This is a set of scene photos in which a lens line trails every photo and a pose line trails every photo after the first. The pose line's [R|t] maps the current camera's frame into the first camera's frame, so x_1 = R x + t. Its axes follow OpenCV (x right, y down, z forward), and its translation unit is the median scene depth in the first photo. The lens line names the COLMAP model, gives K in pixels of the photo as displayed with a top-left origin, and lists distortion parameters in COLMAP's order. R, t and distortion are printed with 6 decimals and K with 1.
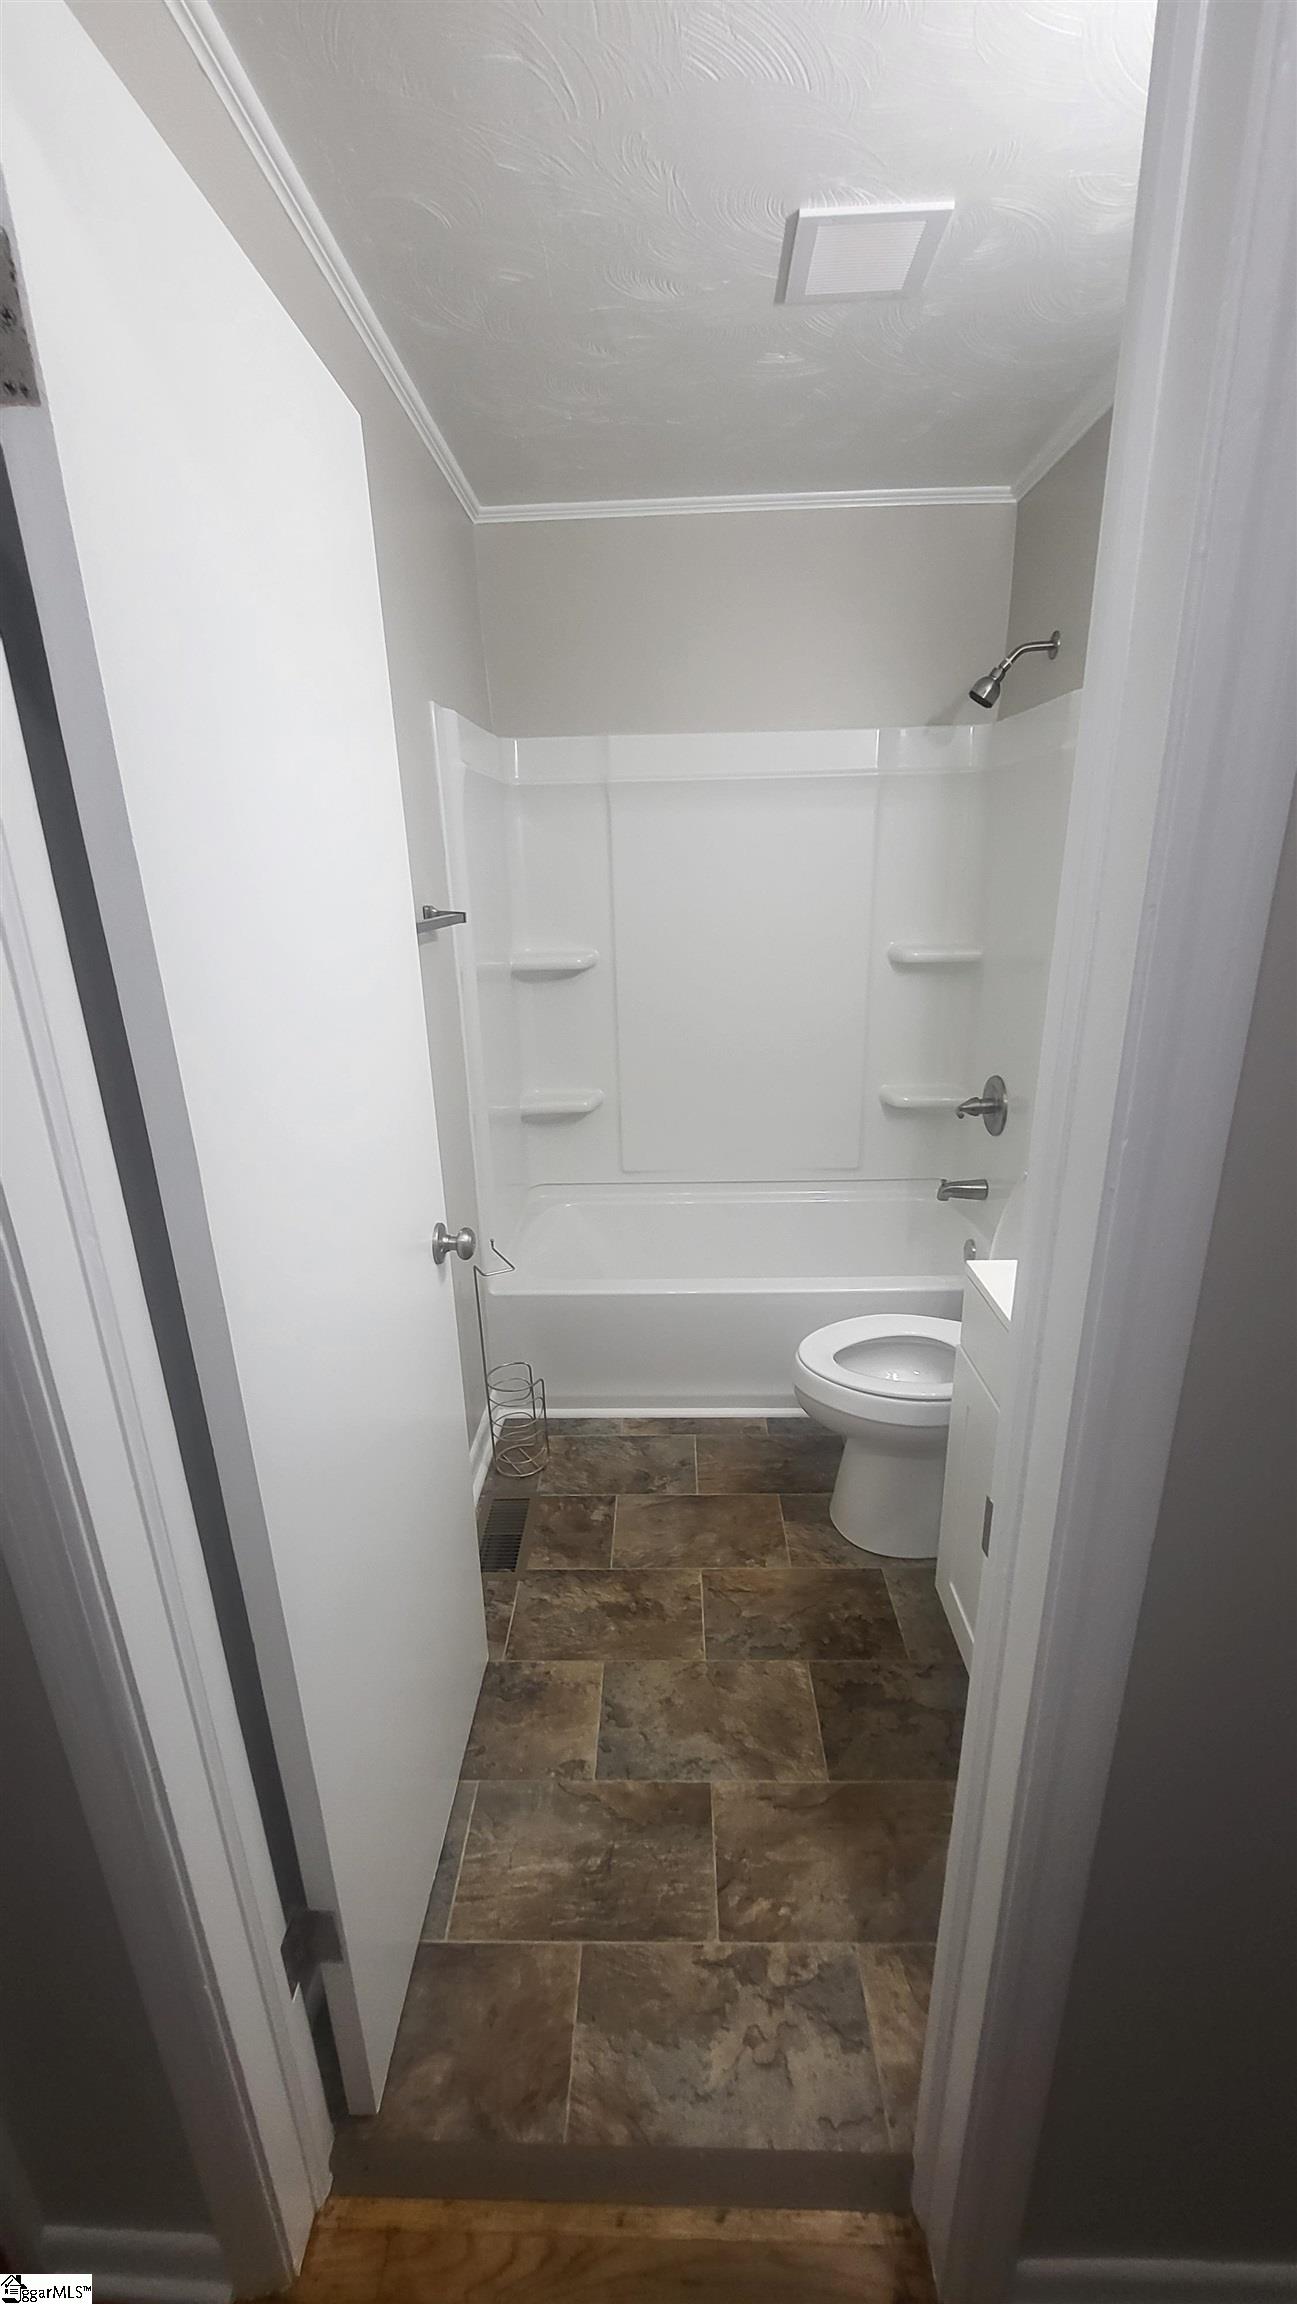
lens RADIAL K [[916.9, 0, 647.8], [0, 916.9, 1164.5], [0, 0, 1]] dist [-0.006463, 0.000416]
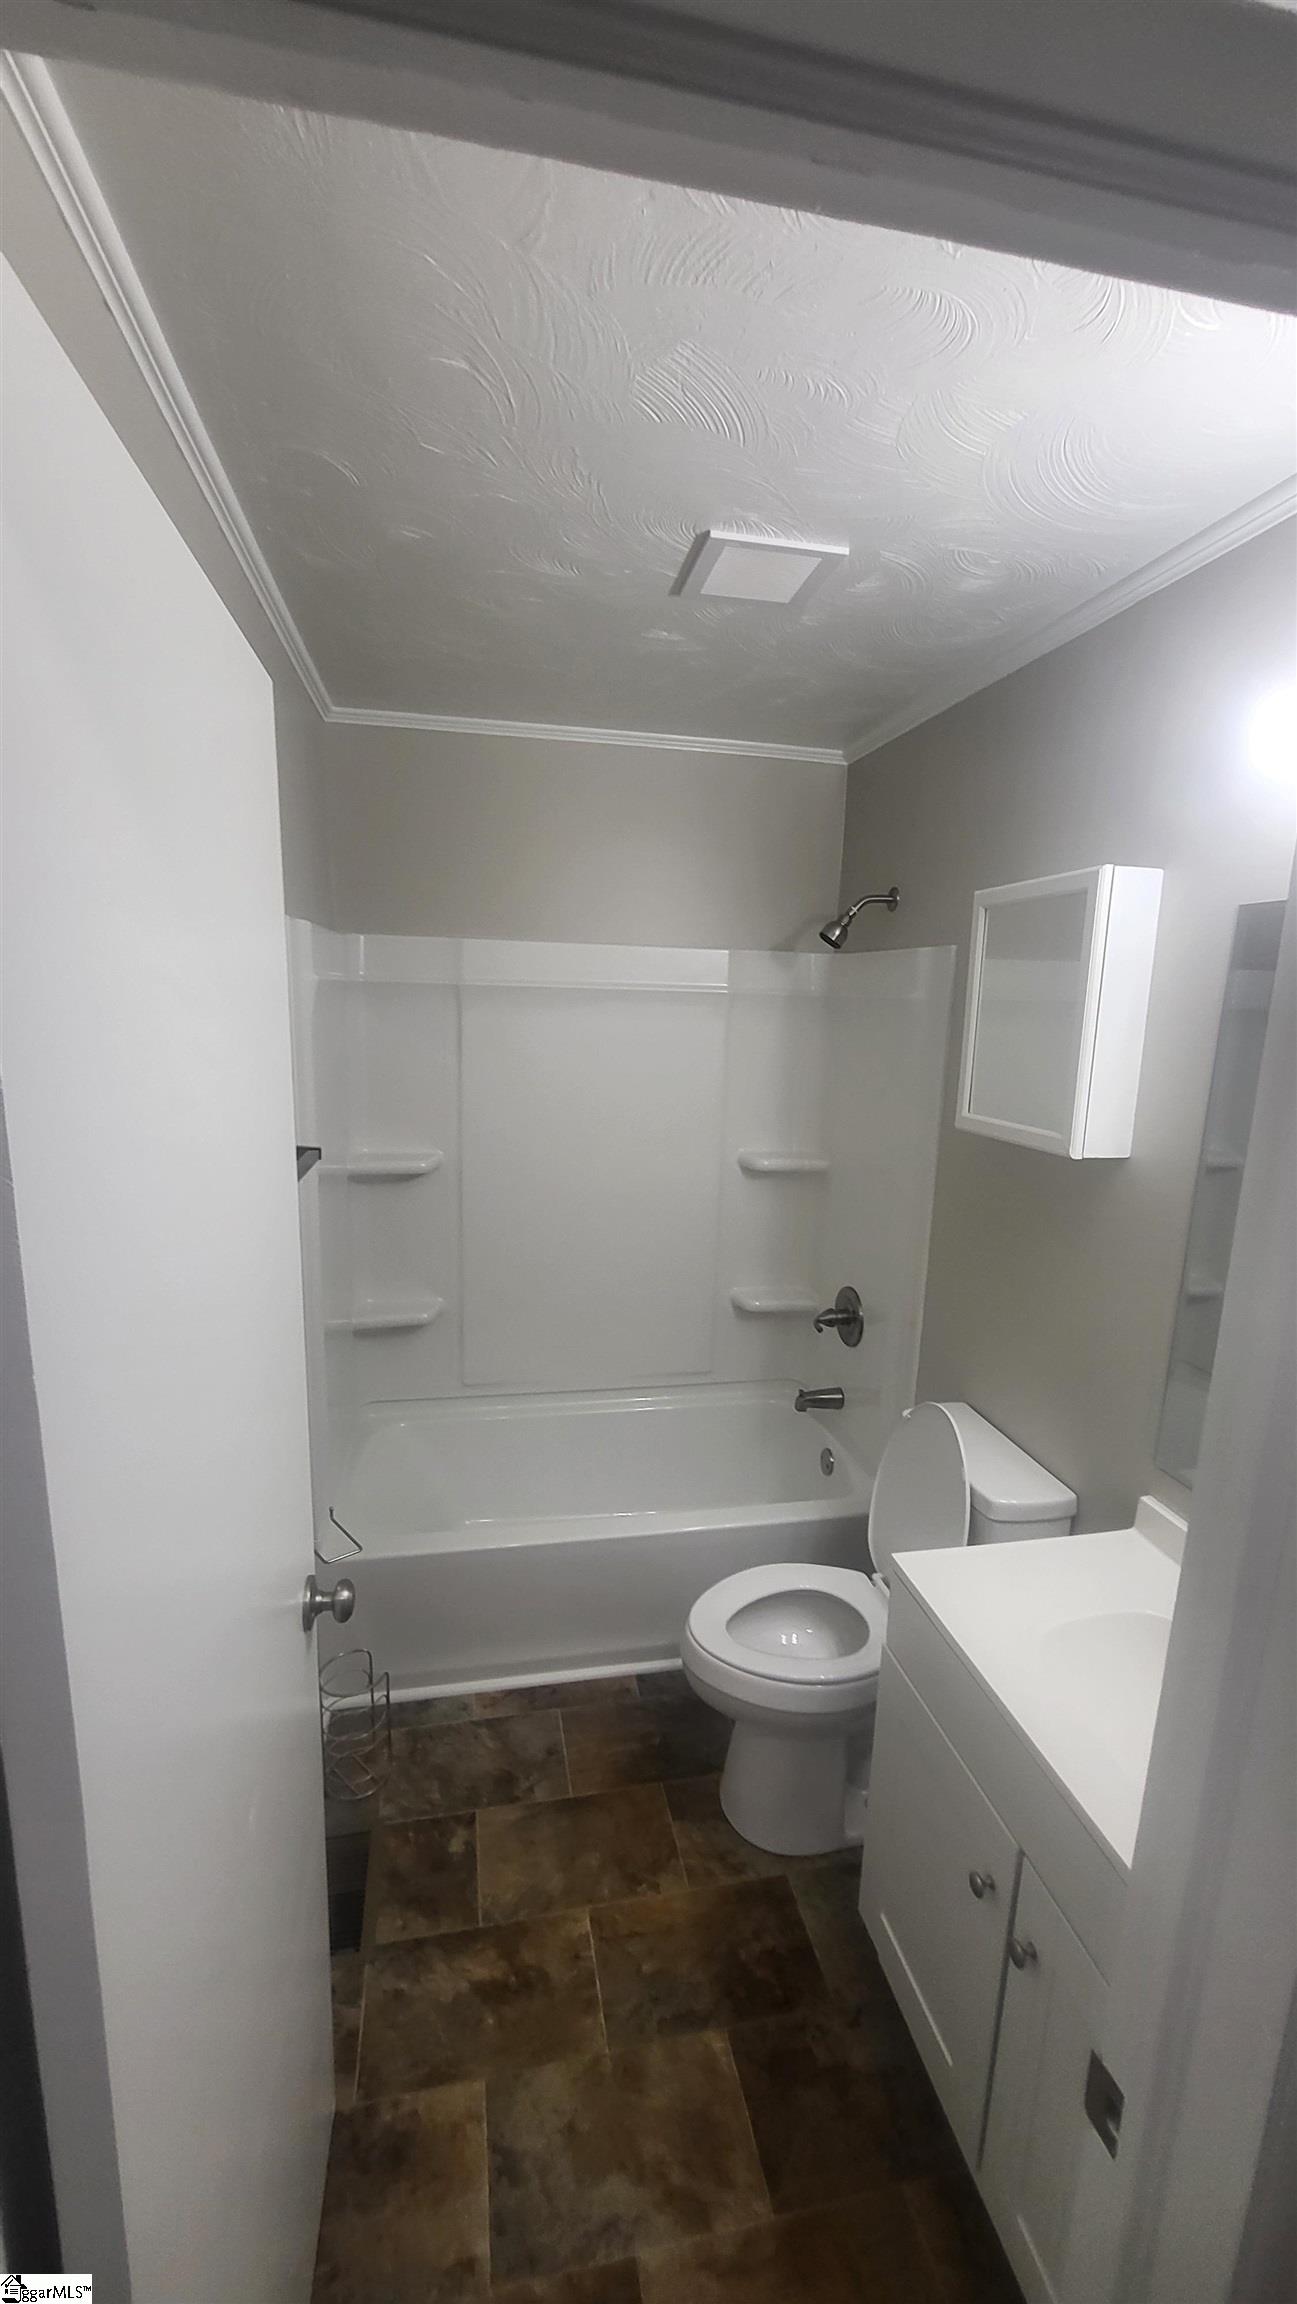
lens RADIAL K [[916.9, 0, 647.8], [0, 916.9, 1164.5], [0, 0, 1]] dist [-0.006463, 0.000416]
pose [[0.974003, 0.012677, 0.226181, -0.089655], [0.018111, 0.990880, -0.133526, -0.132968], [-0.225811, 0.134151, 0.964890, 0.072924]]
